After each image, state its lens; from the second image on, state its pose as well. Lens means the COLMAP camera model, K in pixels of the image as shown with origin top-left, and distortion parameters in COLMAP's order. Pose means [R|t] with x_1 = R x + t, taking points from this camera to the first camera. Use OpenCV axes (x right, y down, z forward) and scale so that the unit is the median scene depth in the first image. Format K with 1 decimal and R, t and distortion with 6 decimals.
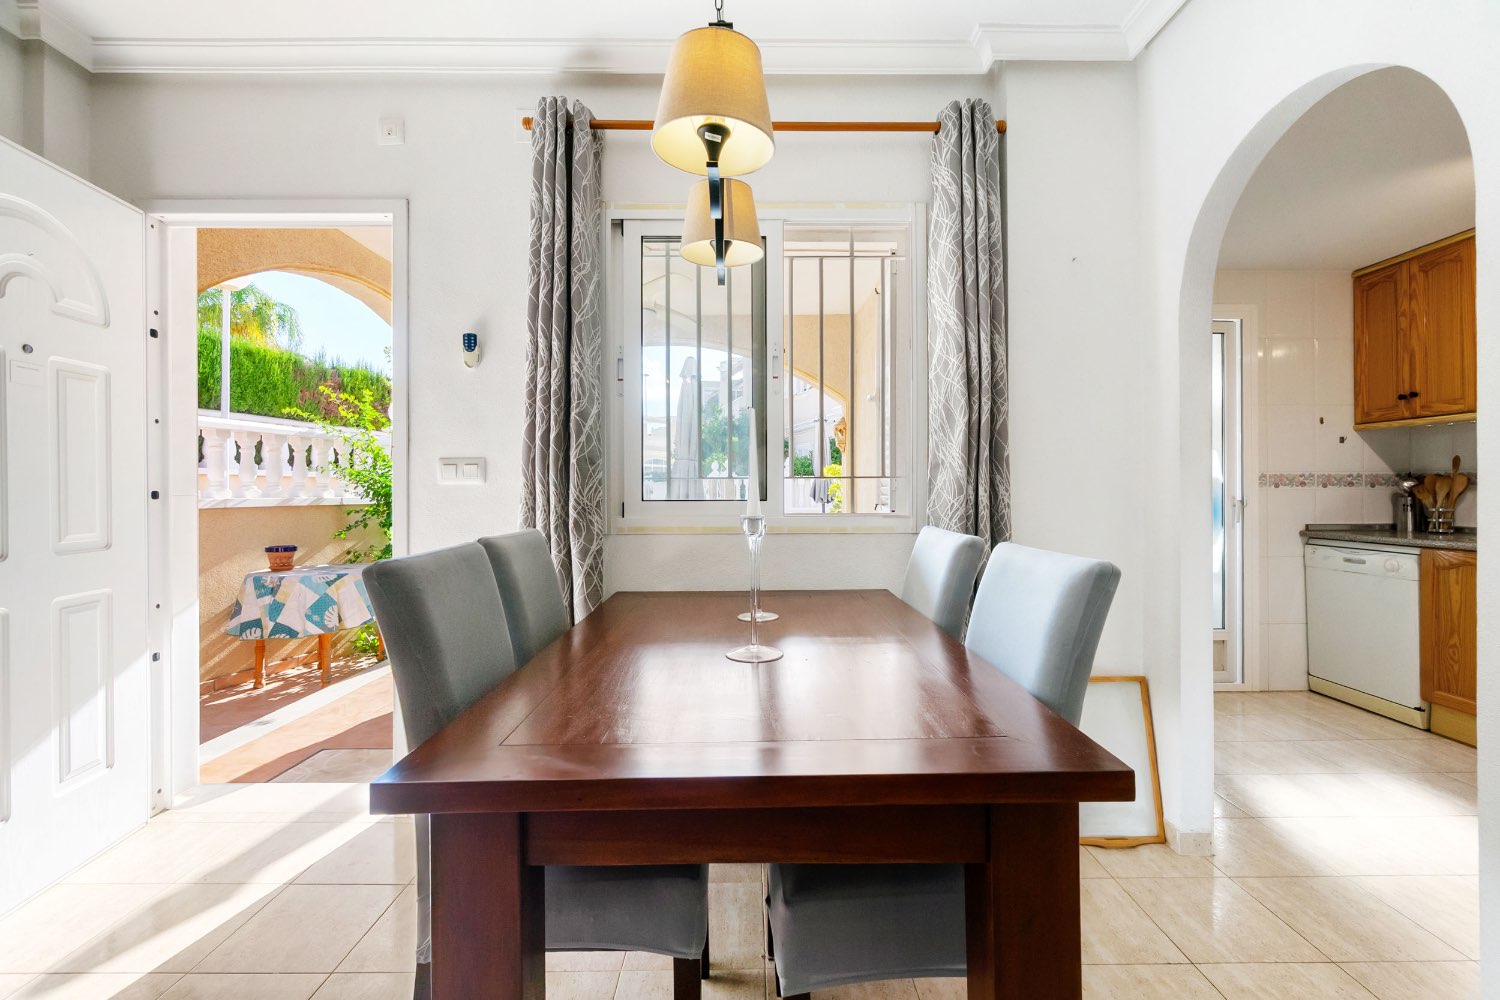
lens RADIAL K [[644.7, 0, 758.7], [0, 644.7, 485.9], [0, 0, 1]] dist [-0.008067, 0.002052]
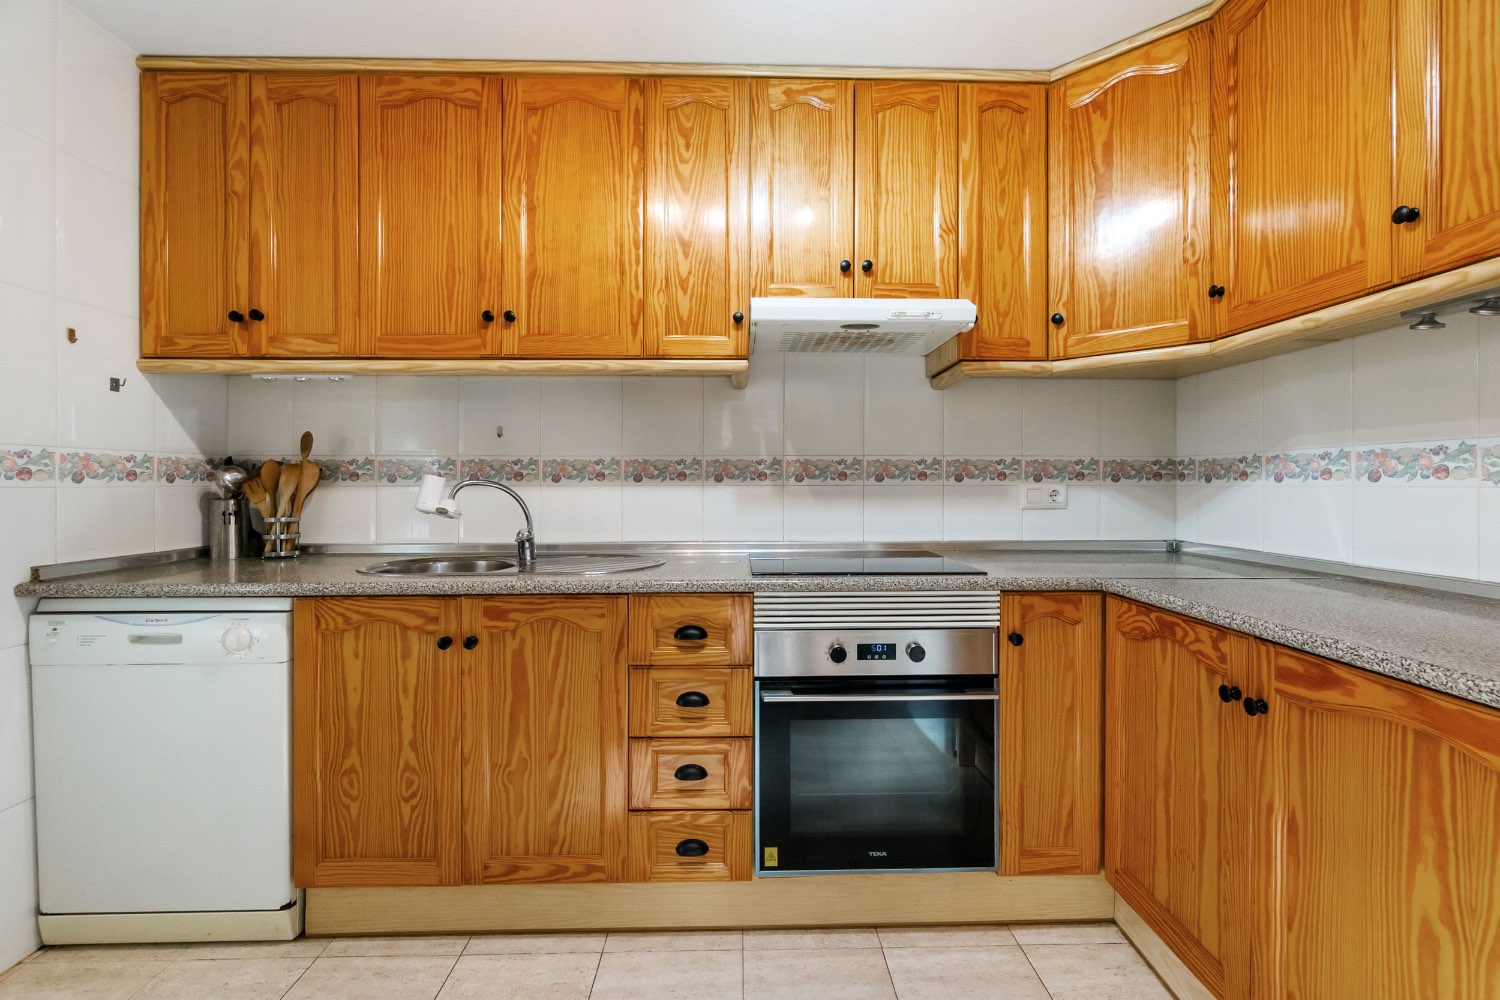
lens RADIAL K [[644.7, 0, 754.4], [0, 644.7, 488.2], [0, 0, 1]] dist [-0.008067, 0.002052]
pose [[-0.013228, -0.001596, 0.999911, 0.441734], [-0.006121, 0.999980, 0.001515, 0.003467], [-0.999894, -0.006100, -0.013238, 0.552048]]
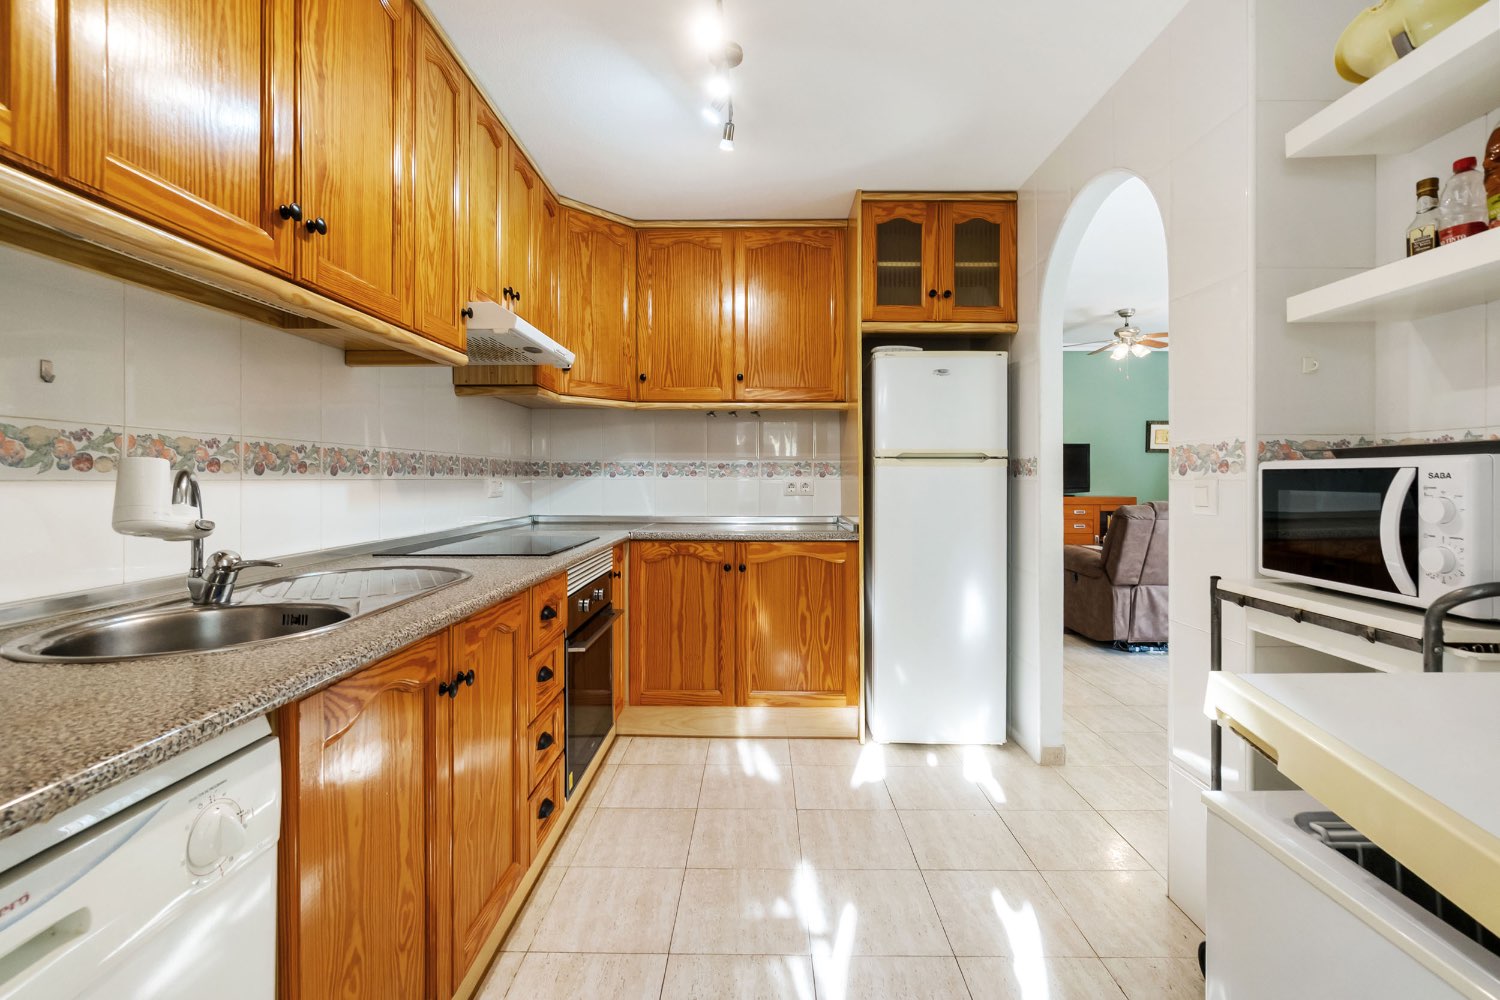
lens RADIAL K [[644.7, 0, 751.6], [0, 644.7, 486.7], [0, 0, 1]] dist [-0.008067, 0.002052]
pose [[-0.999623, 0.004219, 0.027137, 0.723768], [0.004376, 0.999974, 0.005714, 0.006381], [-0.027112, 0.005830, -0.999615, 1.087766]]
